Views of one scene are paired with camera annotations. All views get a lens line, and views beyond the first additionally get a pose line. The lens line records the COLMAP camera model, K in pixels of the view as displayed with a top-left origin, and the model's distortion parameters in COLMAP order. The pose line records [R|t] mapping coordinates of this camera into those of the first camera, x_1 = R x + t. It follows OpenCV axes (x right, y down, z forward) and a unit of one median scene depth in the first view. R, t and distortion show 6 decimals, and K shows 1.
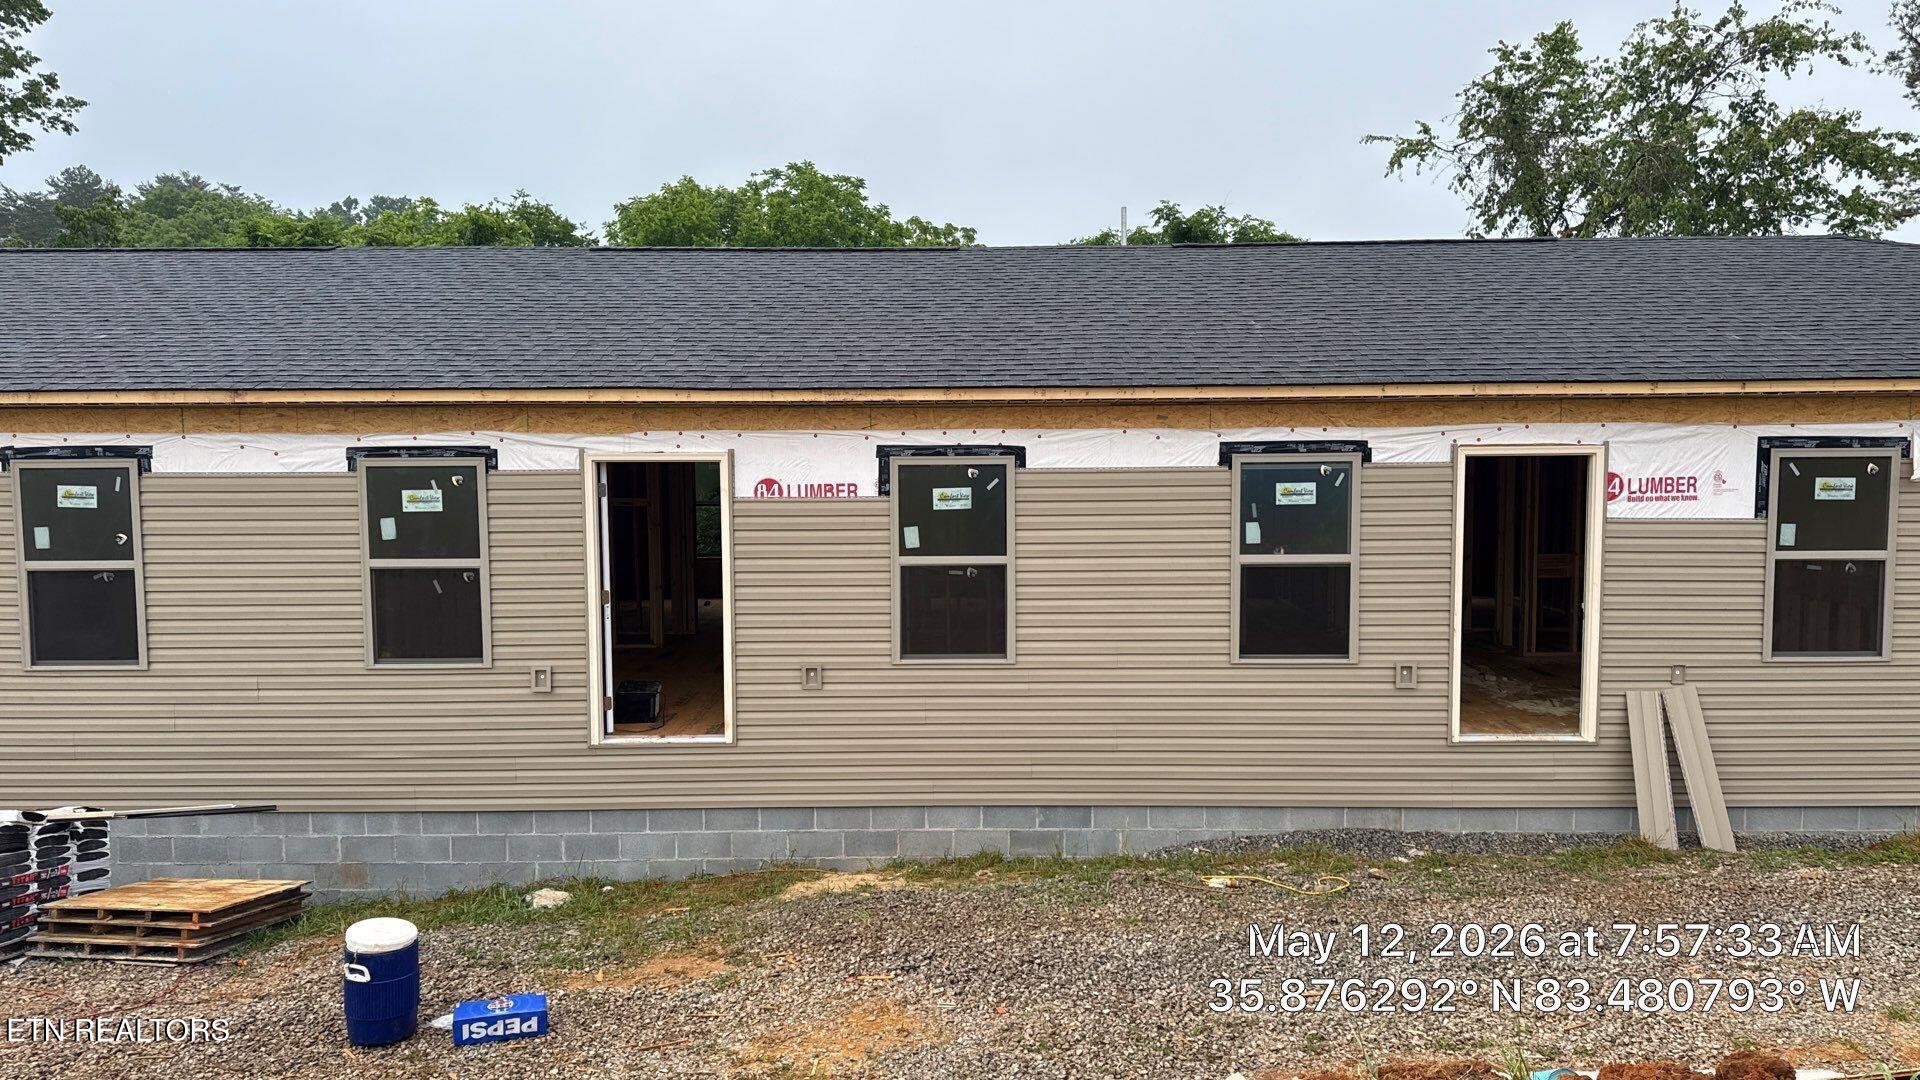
lens RADIAL K [[1349.3, 0, 966.4], [0, 1349.3, 538.7], [0, 0, 1]] dist [0.123059, -0.180883]
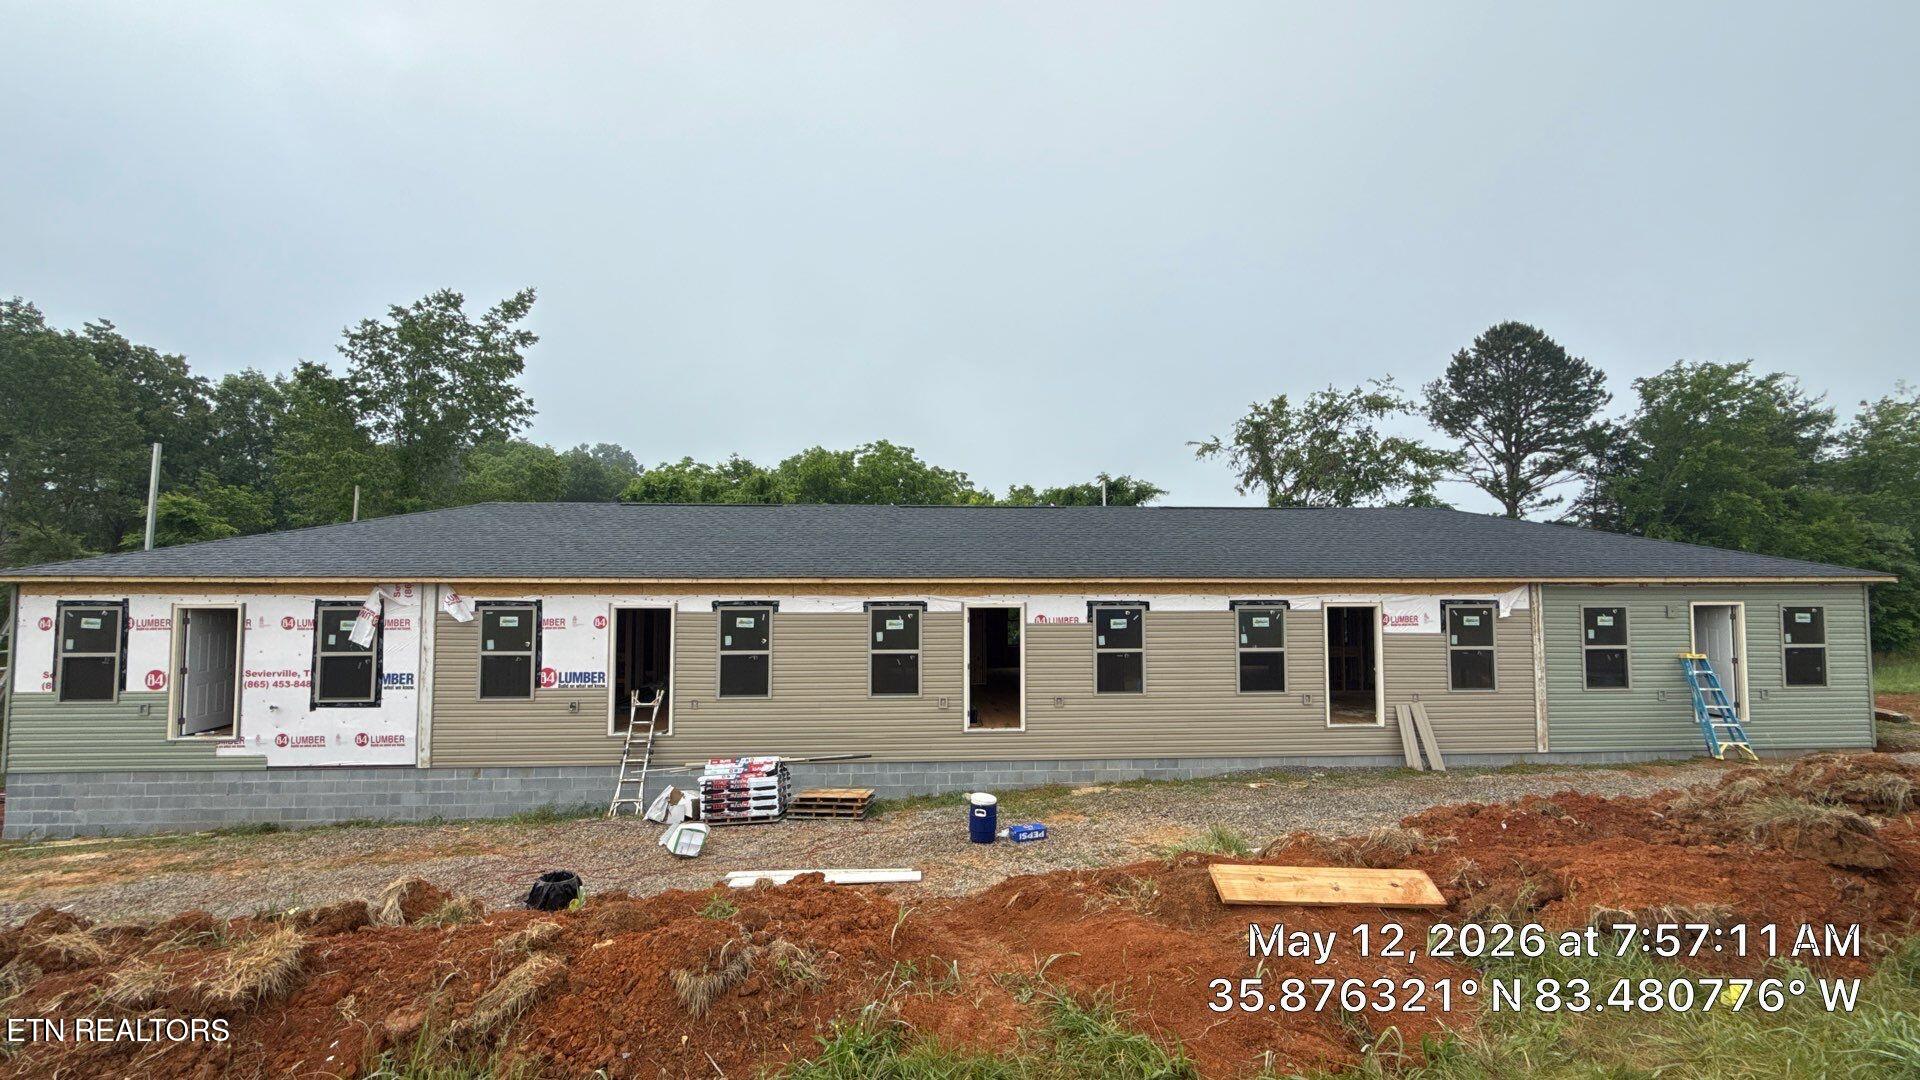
lens RADIAL K [[766.5, 0, 958.7], [0, 766.5, 534.8], [0, 0, 1]] dist [-0.000657, 0.000017]
pose [[0.997844, 0.009447, 0.064946, -0.374787], [-0.001091, 0.991837, -0.127509, -0.013058], [-0.065620, 0.127163, 0.989709, -0.317807]]
